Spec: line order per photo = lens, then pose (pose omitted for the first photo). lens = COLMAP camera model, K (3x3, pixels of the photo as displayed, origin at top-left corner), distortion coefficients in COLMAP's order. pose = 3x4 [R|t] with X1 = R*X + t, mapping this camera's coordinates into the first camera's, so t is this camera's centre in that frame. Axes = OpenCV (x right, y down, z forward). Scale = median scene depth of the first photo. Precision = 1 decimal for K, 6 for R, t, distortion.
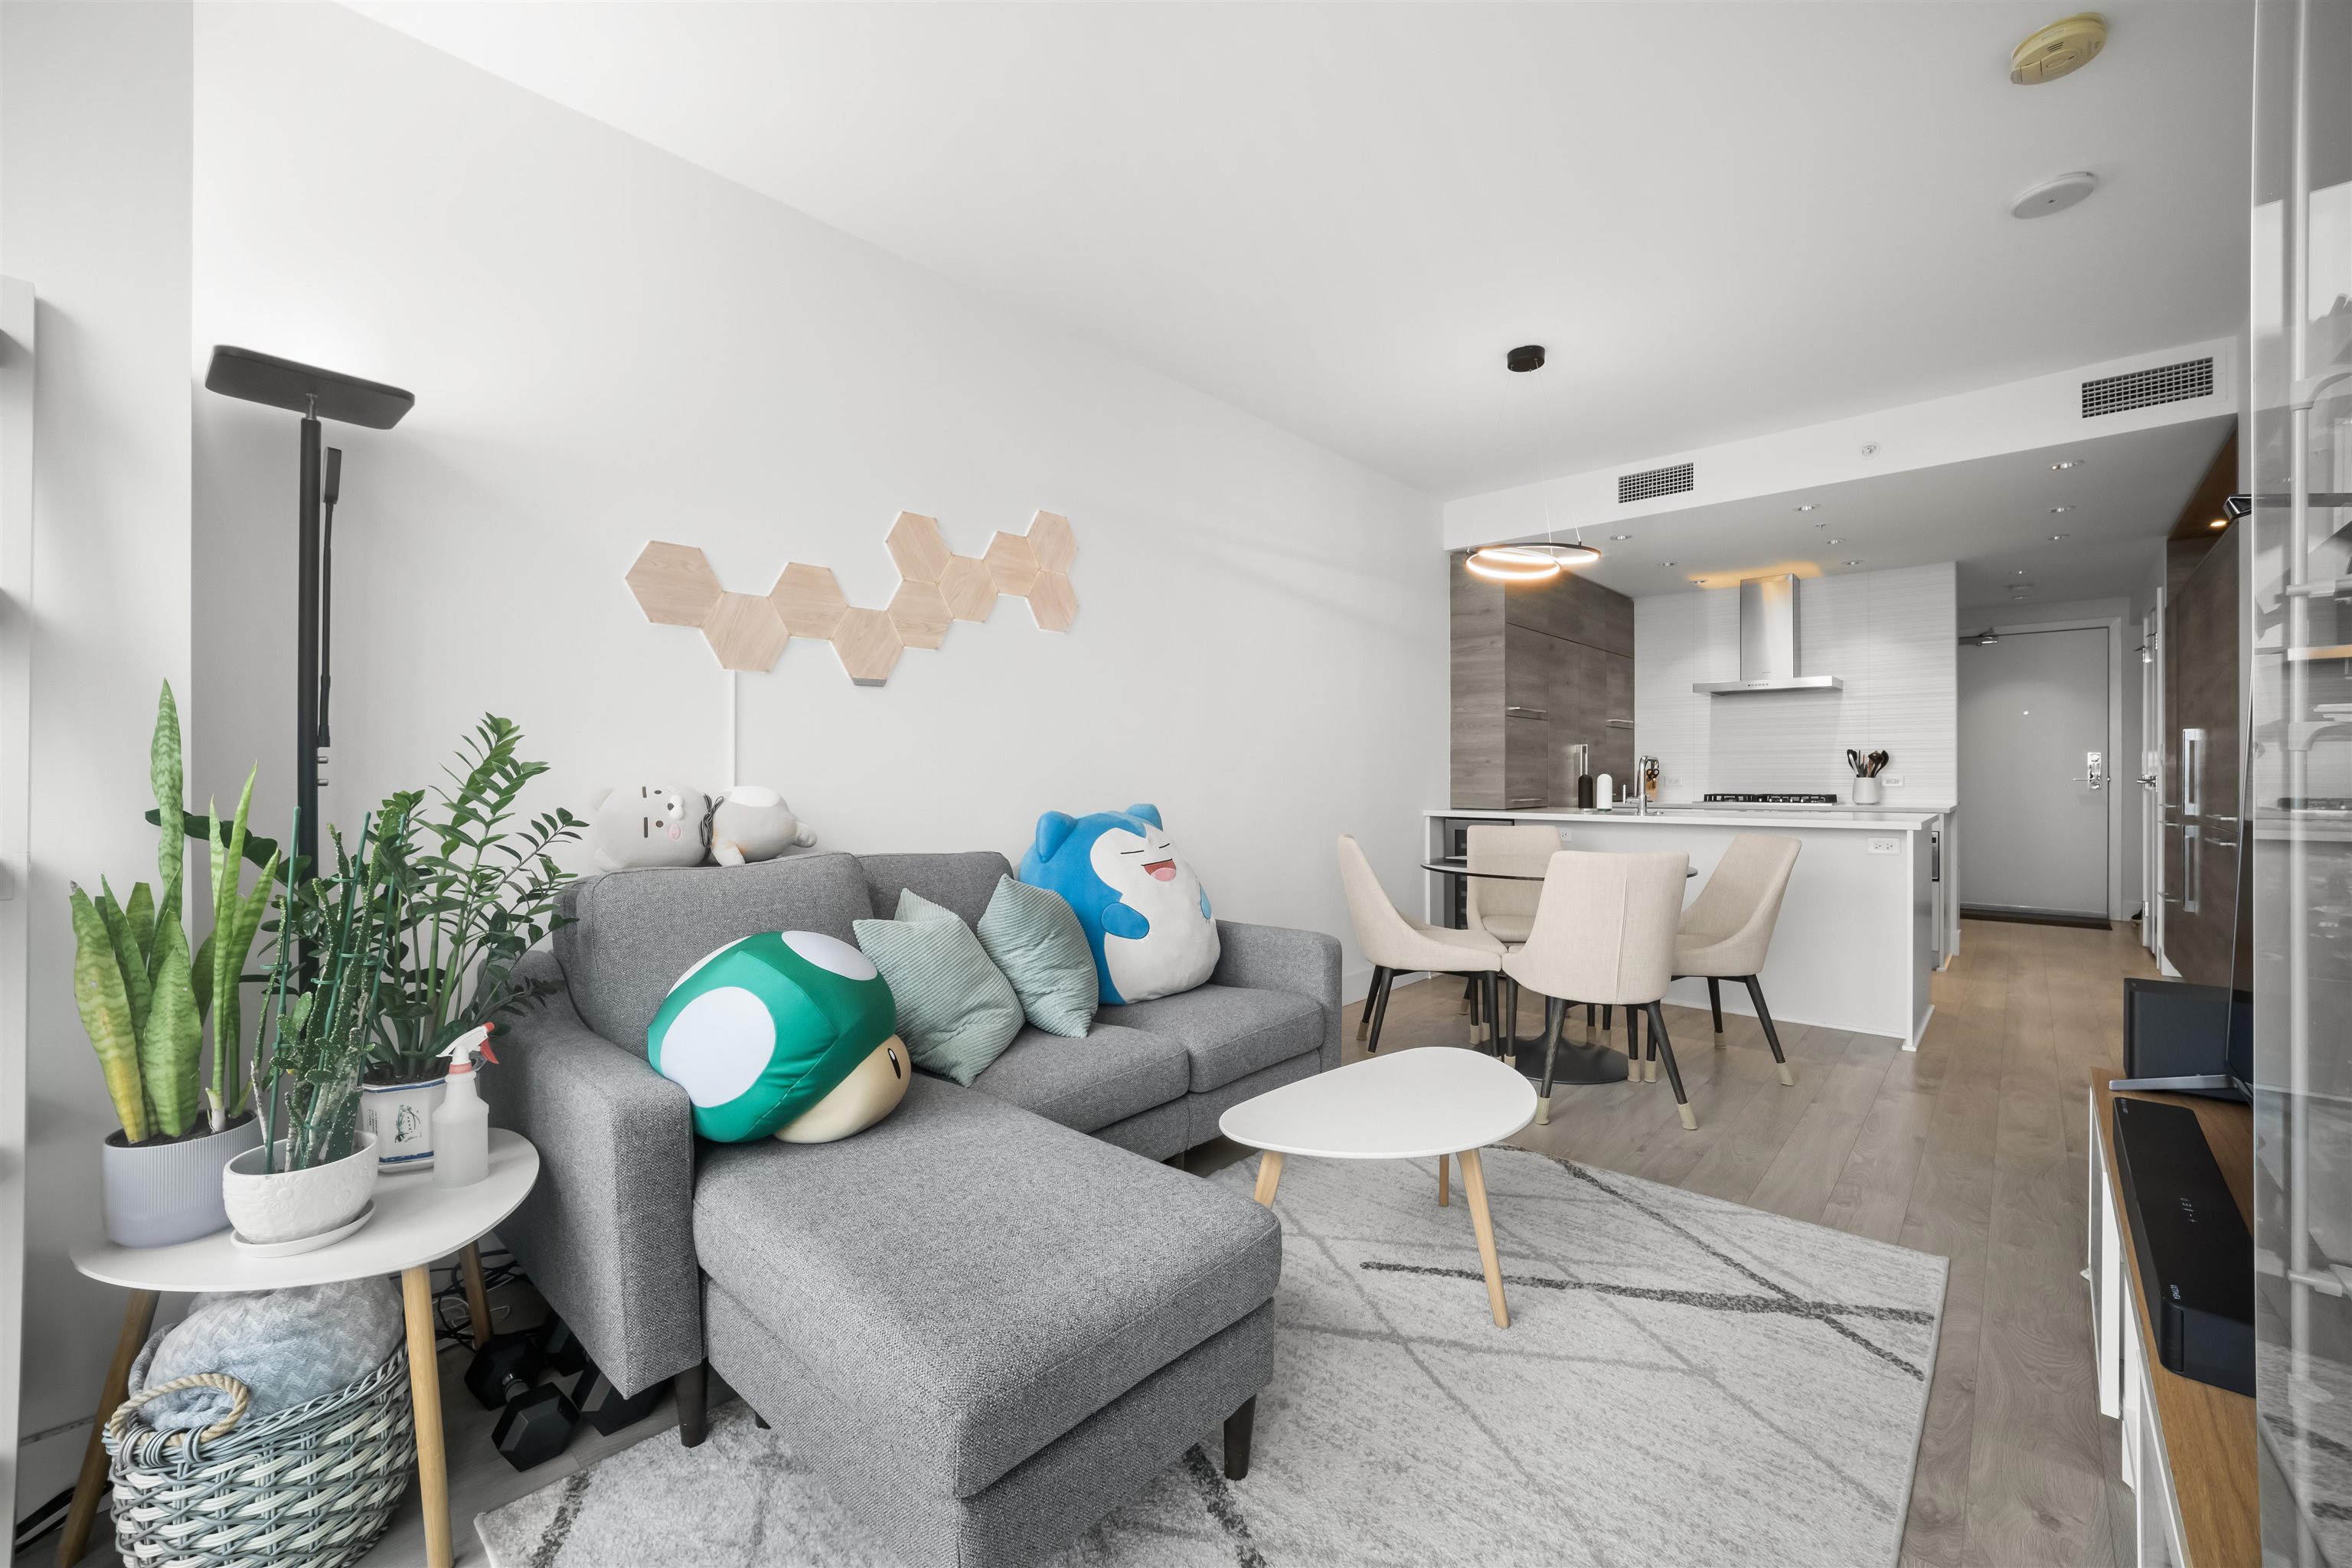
lens RADIAL K [[954.7, 0, 1172.0], [0, 954.7, 772.9], [0, 0, 1]] dist [-0.021565, 0.005925]
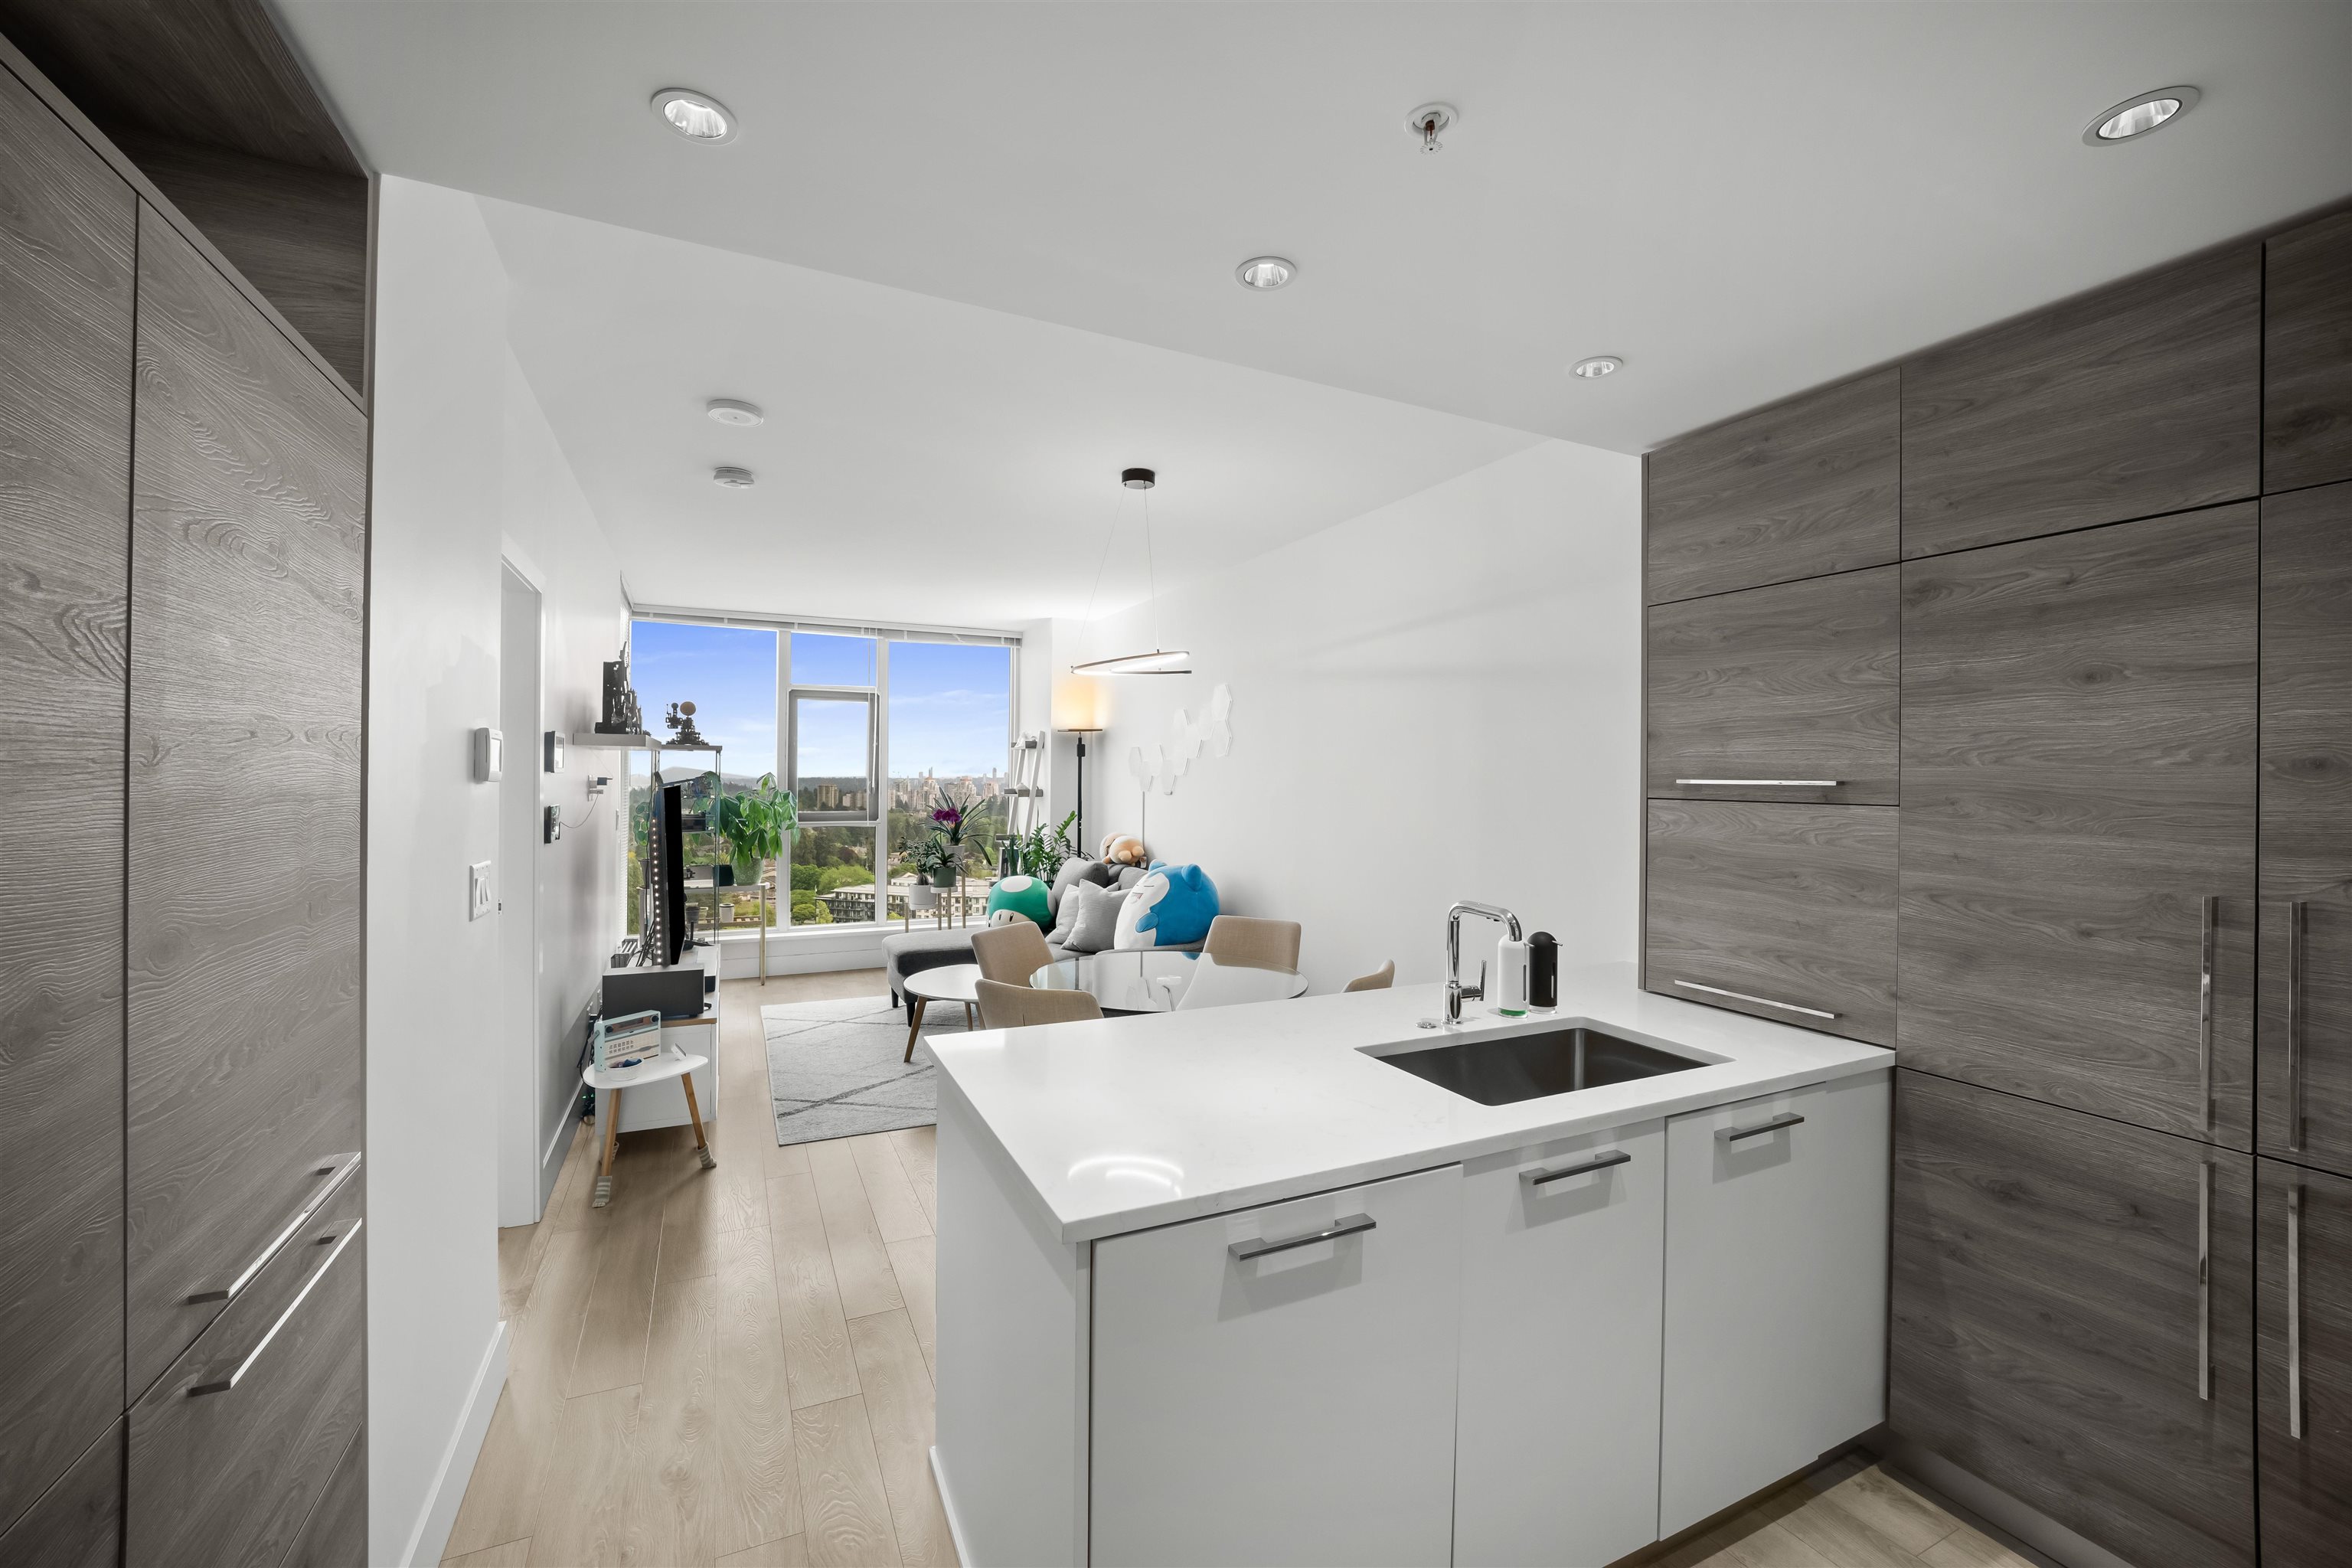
lens RADIAL K [[954.7, 0, 1158.5], [0, 954.7, 777.3], [0, 0, 1]] dist [-0.021565, 0.005925]
pose [[-0.387463, -0.000168, -0.921885, 2.053584], [-0.005250, 0.999984, 0.002025, -0.162160], [0.921870, 0.005624, -0.387457, 2.192532]]
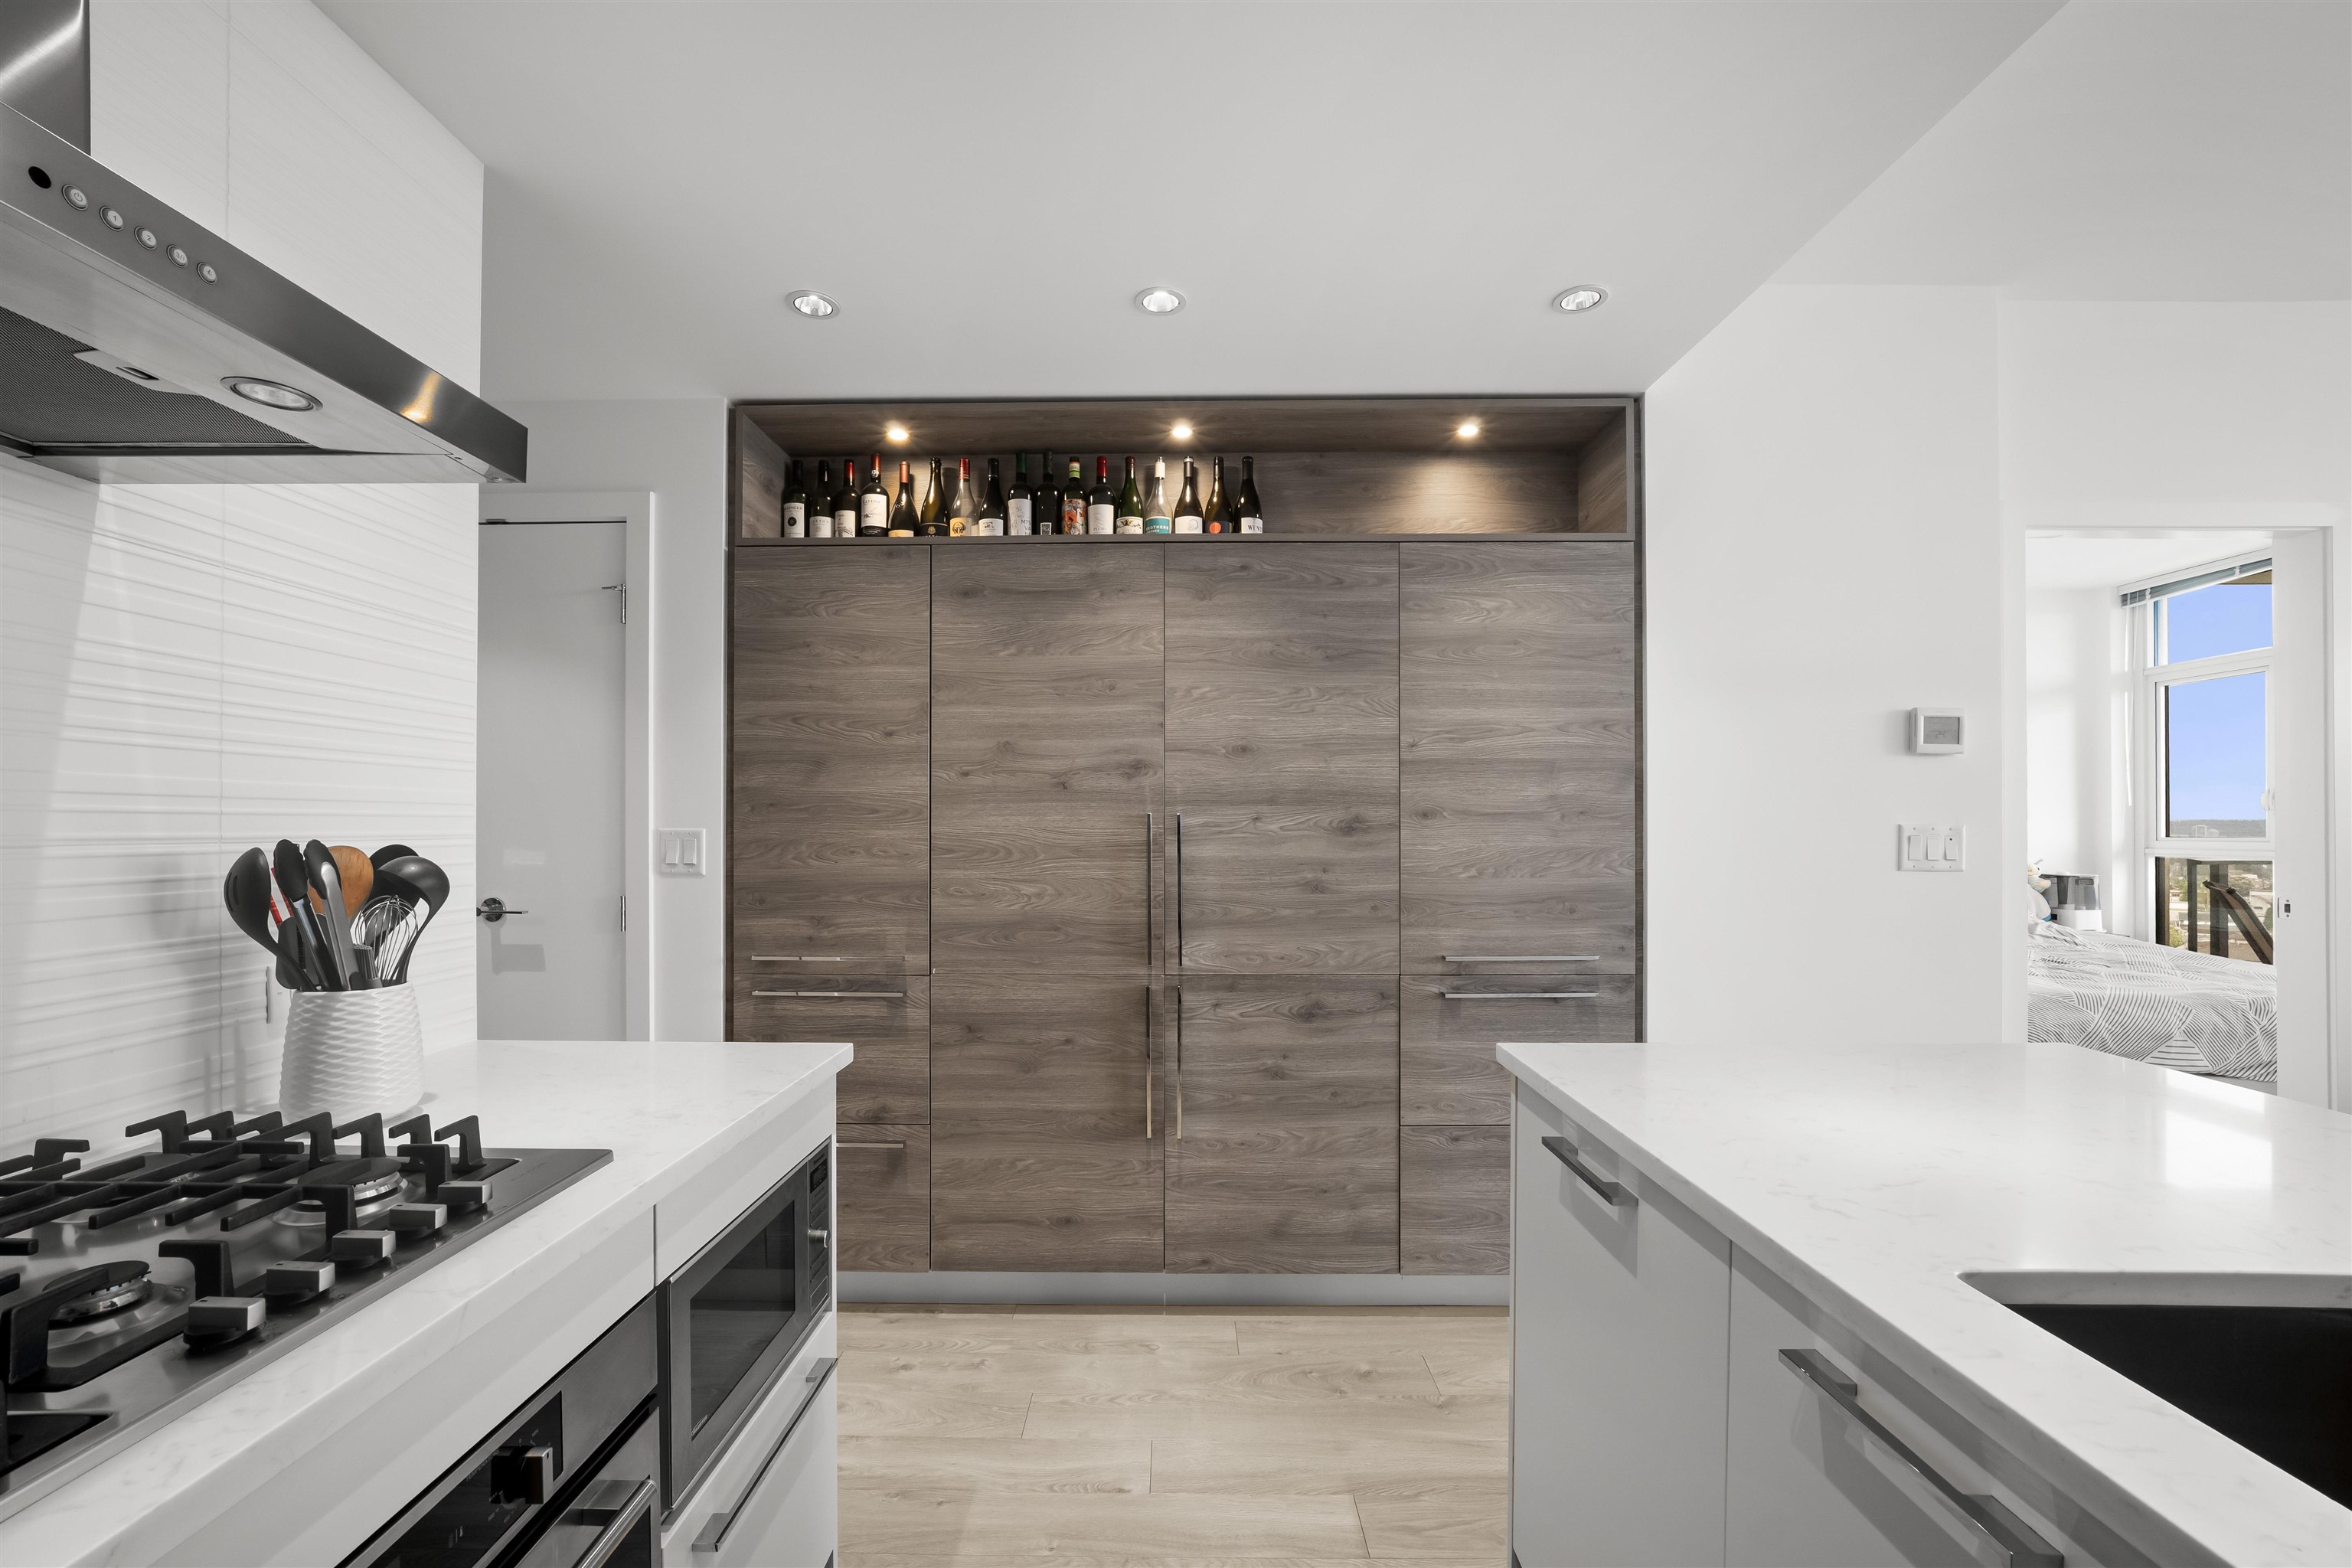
lens RADIAL K [[954.7, 0, 1171.4], [0, 954.7, 825.2], [0, 0, 1]] dist [-0.021565, 0.005925]
pose [[-0.662939, 0.002456, 0.748669, 1.217493], [0.001047, 0.999997, -0.002354, -0.069918], [-0.748673, -0.000777, -0.662939, 2.576463]]
